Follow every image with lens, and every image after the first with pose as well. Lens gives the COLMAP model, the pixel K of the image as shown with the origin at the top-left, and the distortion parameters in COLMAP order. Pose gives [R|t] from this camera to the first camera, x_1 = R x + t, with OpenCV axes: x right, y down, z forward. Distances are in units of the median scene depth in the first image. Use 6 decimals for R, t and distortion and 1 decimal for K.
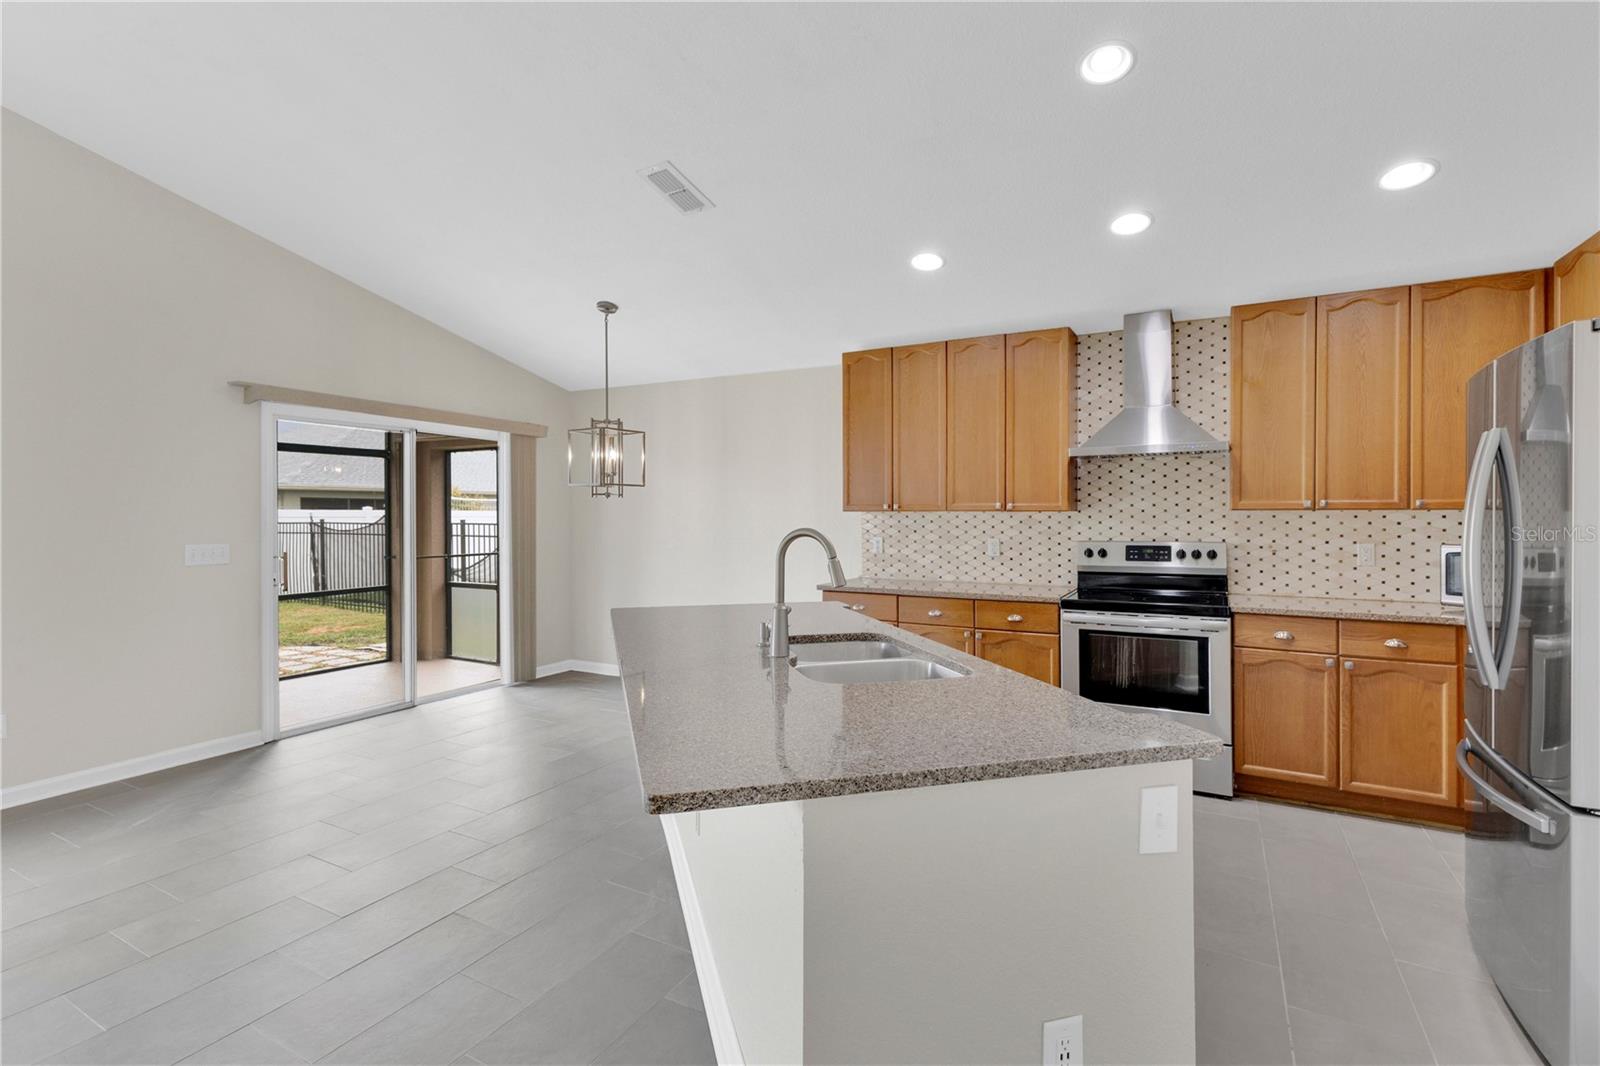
lens RADIAL K [[713.6, 0, 800.4], [0, 713.6, 526.7], [0, 0, 1]] dist [0.002853, 0.000473]
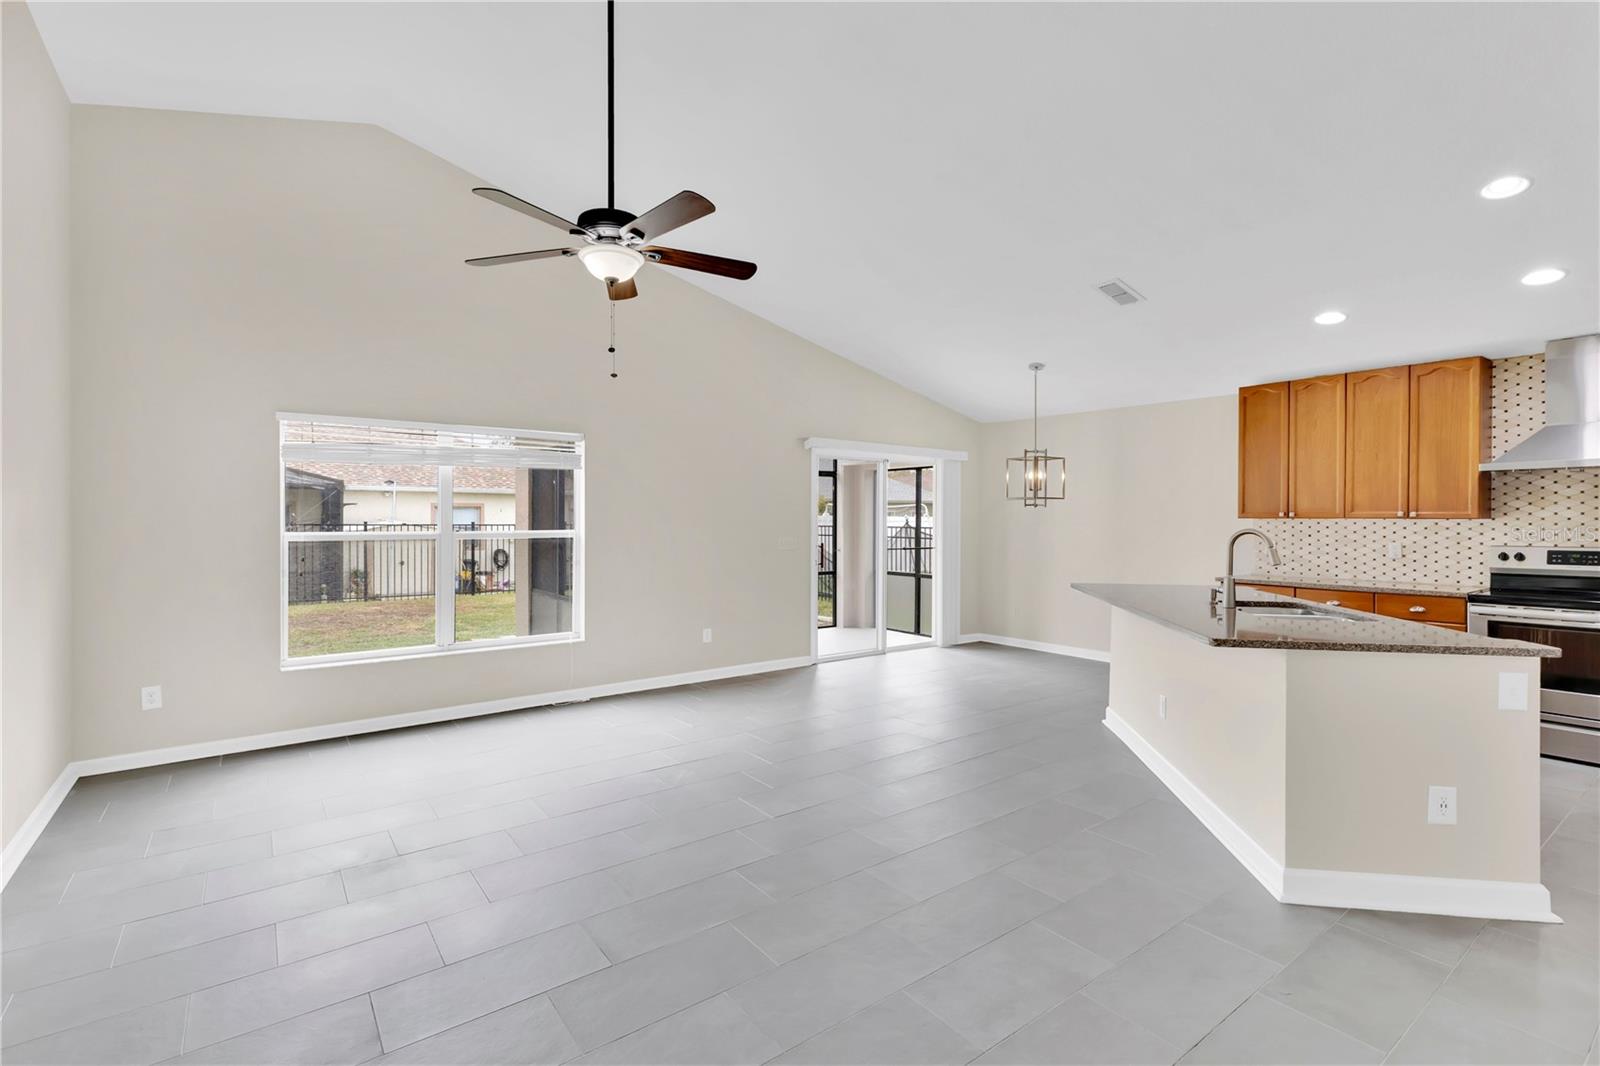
lens RADIAL K [[713.6, 0, 800.4], [0, 713.6, 526.7], [0, 0, 1]] dist [0.002853, 0.000473]
pose [[0.910288, 0.008806, -0.413883, -0.126600], [-0.012097, 0.999913, -0.005331, 0.009320], [0.413800, 0.009860, 0.910315, -0.451587]]
